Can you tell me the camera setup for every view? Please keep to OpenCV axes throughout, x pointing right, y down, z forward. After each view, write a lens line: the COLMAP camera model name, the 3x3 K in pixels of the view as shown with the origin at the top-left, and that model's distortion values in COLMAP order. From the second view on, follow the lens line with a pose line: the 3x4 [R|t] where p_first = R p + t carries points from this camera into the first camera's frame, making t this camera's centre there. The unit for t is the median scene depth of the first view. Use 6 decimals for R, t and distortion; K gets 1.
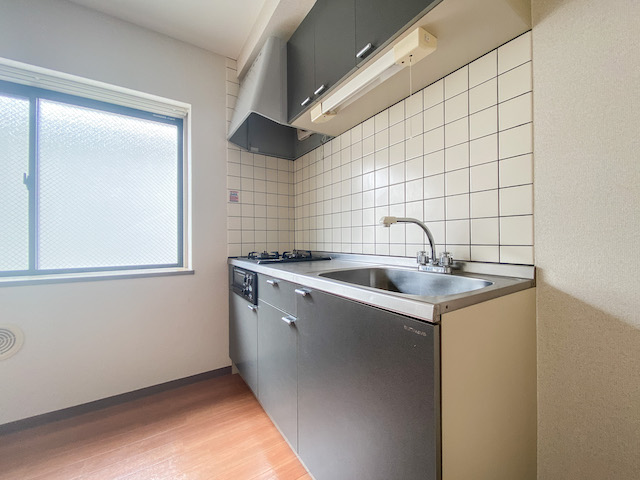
lens RADIAL K [[261.3, 0, 318.3], [0, 261.3, 239.1], [0, 0, 1]] dist [0.000061, -0.000224]
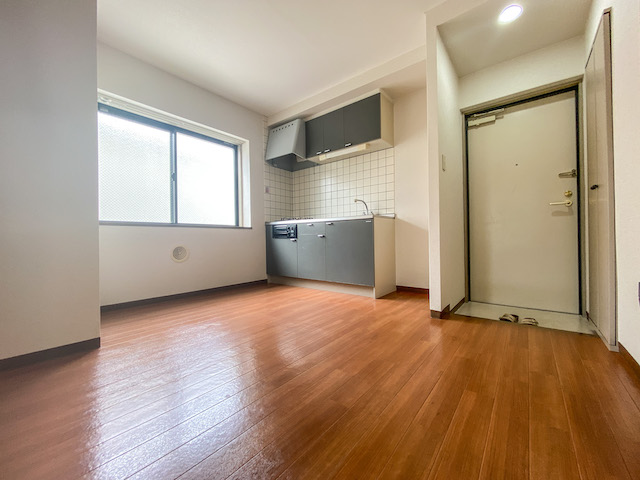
lens RADIAL K [[258.3, 0, 320.0], [0, 258.3, 240.0], [0, 0, 1]] dist [0.000796, -0.000124]
pose [[0.948744, -0.009236, 0.315911, -0.642308], [0.006815, 0.999938, 0.008766, 0.215160], [-0.315972, -0.006163, 0.948748, -1.035136]]
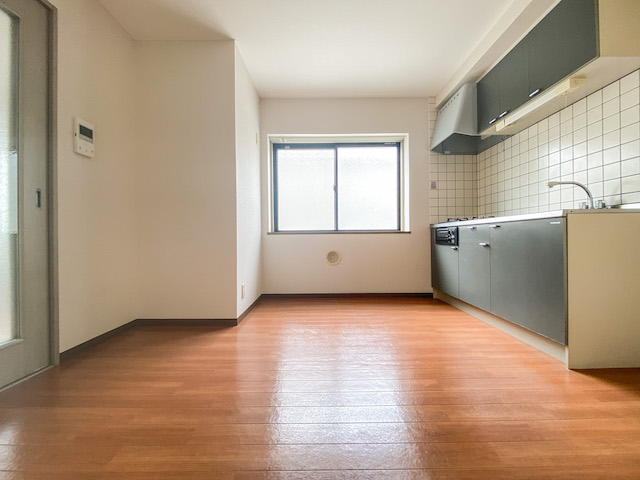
lens RADIAL K [[261.3, 0, 318.3], [0, 261.3, 239.1], [0, 0, 1]] dist [0.000061, -0.000224]
pose [[0.836573, -0.002076, -0.547852, -0.052650], [0.009313, 0.999902, 0.010432, 0.157366], [0.547776, -0.013829, 0.836510, -0.797529]]
